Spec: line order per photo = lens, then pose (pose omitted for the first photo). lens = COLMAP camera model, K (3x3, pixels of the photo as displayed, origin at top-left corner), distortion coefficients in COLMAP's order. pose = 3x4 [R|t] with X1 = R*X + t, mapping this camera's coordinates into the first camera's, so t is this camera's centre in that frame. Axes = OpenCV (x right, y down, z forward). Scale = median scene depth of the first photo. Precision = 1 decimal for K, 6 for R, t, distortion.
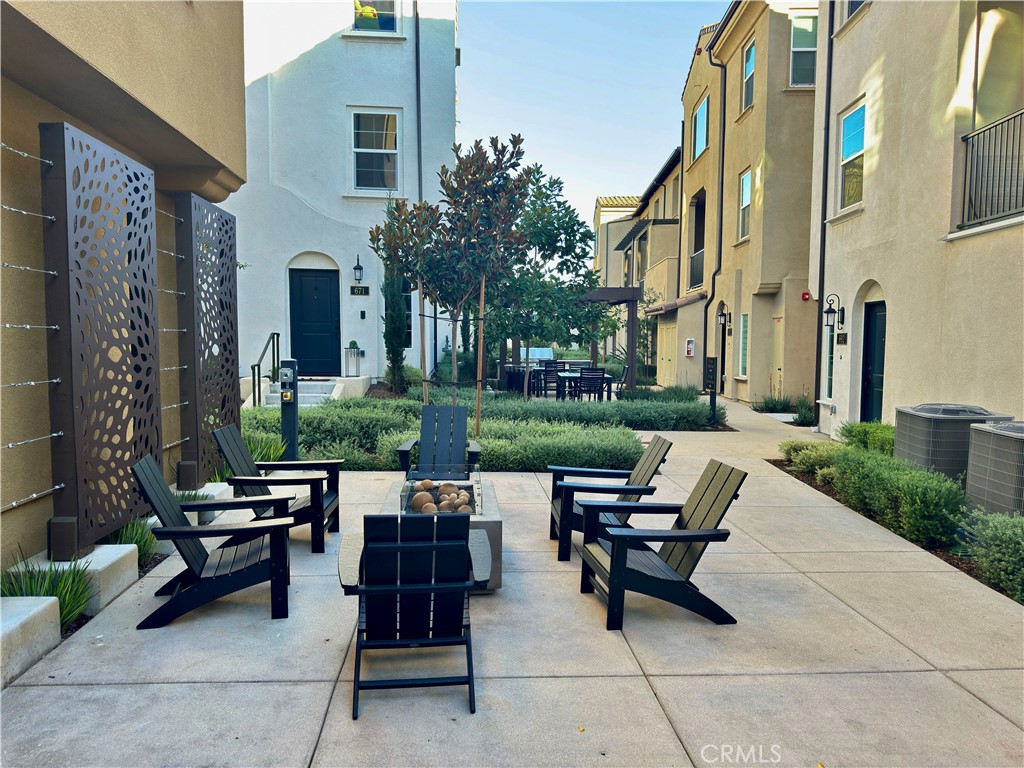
lens RADIAL K [[715.7, 0, 513.6], [0, 715.7, 384.9], [0, 0, 1]] dist [0.025668, -0.020547]
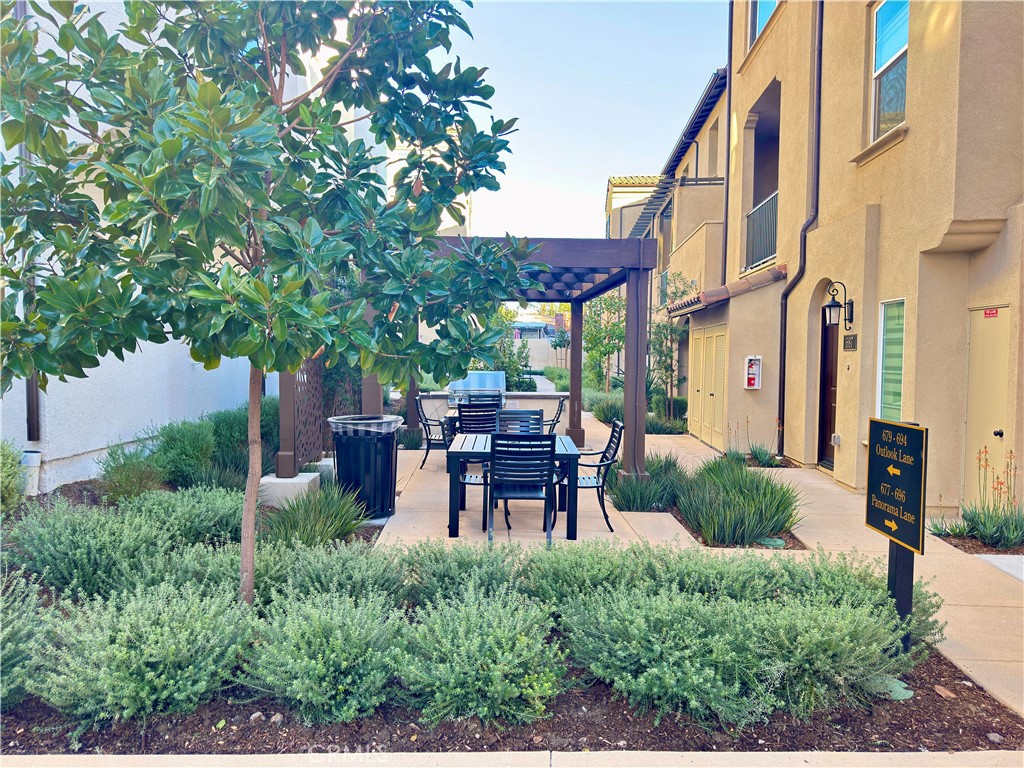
lens RADIAL K [[715.7, 0, 510.9], [0, 715.7, 385.8], [0, 0, 1]] dist [0.025668, -0.020547]
pose [[0.999264, 0.006523, -0.037795, 0.086880], [-0.007302, 0.999763, -0.020502, -0.029846], [0.037652, 0.020763, 0.999075, 0.458071]]
